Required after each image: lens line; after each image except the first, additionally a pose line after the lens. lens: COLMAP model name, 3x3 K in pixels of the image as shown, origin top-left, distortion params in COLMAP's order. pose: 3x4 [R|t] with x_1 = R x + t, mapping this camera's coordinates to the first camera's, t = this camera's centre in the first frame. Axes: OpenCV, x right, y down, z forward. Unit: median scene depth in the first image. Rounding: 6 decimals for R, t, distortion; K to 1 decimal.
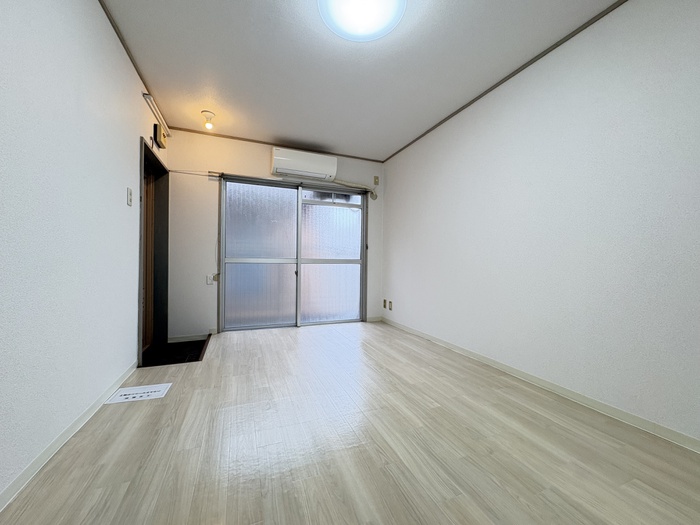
lens RADIAL K [[278.9, 0, 349.3], [0, 278.9, 265.8], [0, 0, 1]] dist [0.001746, -0.000119]
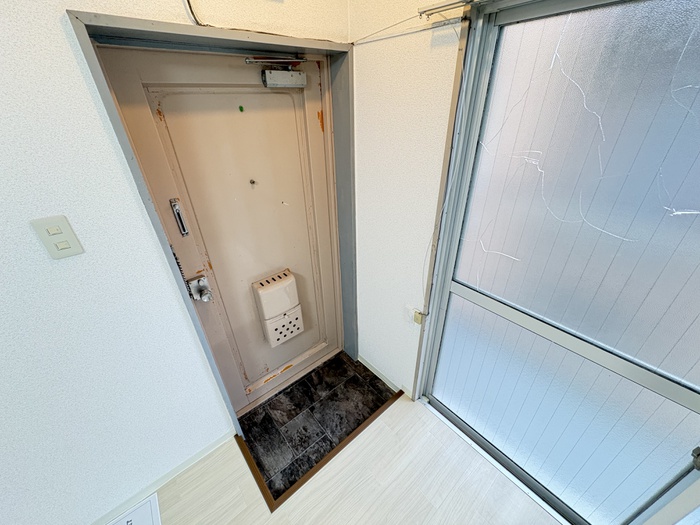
lens RADIAL K [[278.9, 0, 348.9], [0, 278.9, 262.3], [0, 0, 1]] dist [0.001746, -0.000119]
pose [[0.313930, 0.456001, -0.832773, -0.271791], [0.019251, 0.873877, 0.485765, -0.367047], [0.949251, -0.168528, 0.265558, 1.158910]]
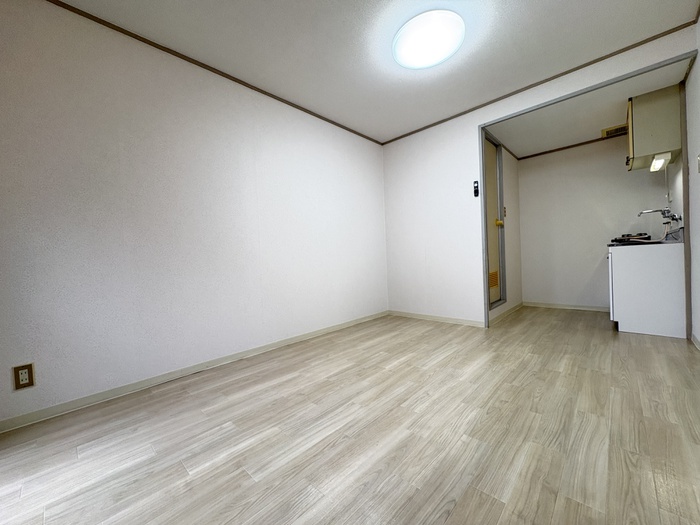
lens RADIAL K [[278.9, 0, 349.9], [0, 278.9, 261.6], [0, 0, 1]] dist [0.001746, -0.000119]
pose [[-0.419543, -0.008195, 0.907699, -0.658448], [0.052883, 0.998040, 0.033453, -0.004347], [-0.906194, 0.062037, -0.418287, 1.284832]]
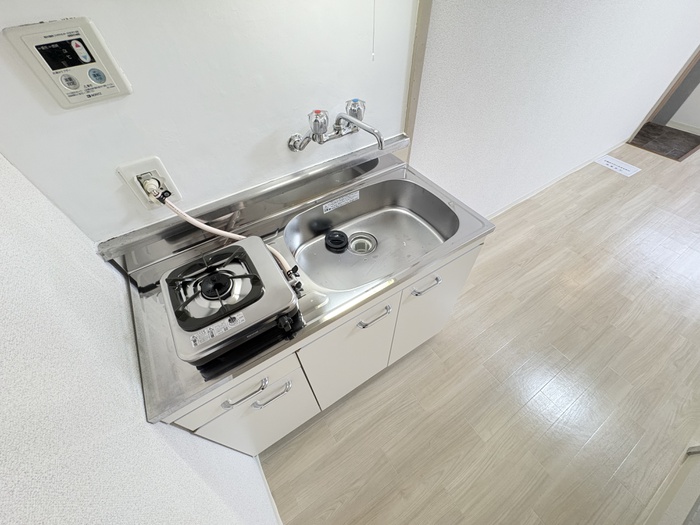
lens RADIAL K [[278.9, 0, 349.7], [0, 278.9, 262.0], [0, 0, 1]] dist [0.001746, -0.000119]
pose [[0.197665, 0.732216, -0.651758, 0.220838], [0.013984, 0.662702, 0.748752, -0.246885], [0.980170, -0.157116, 0.120754, -0.476184]]
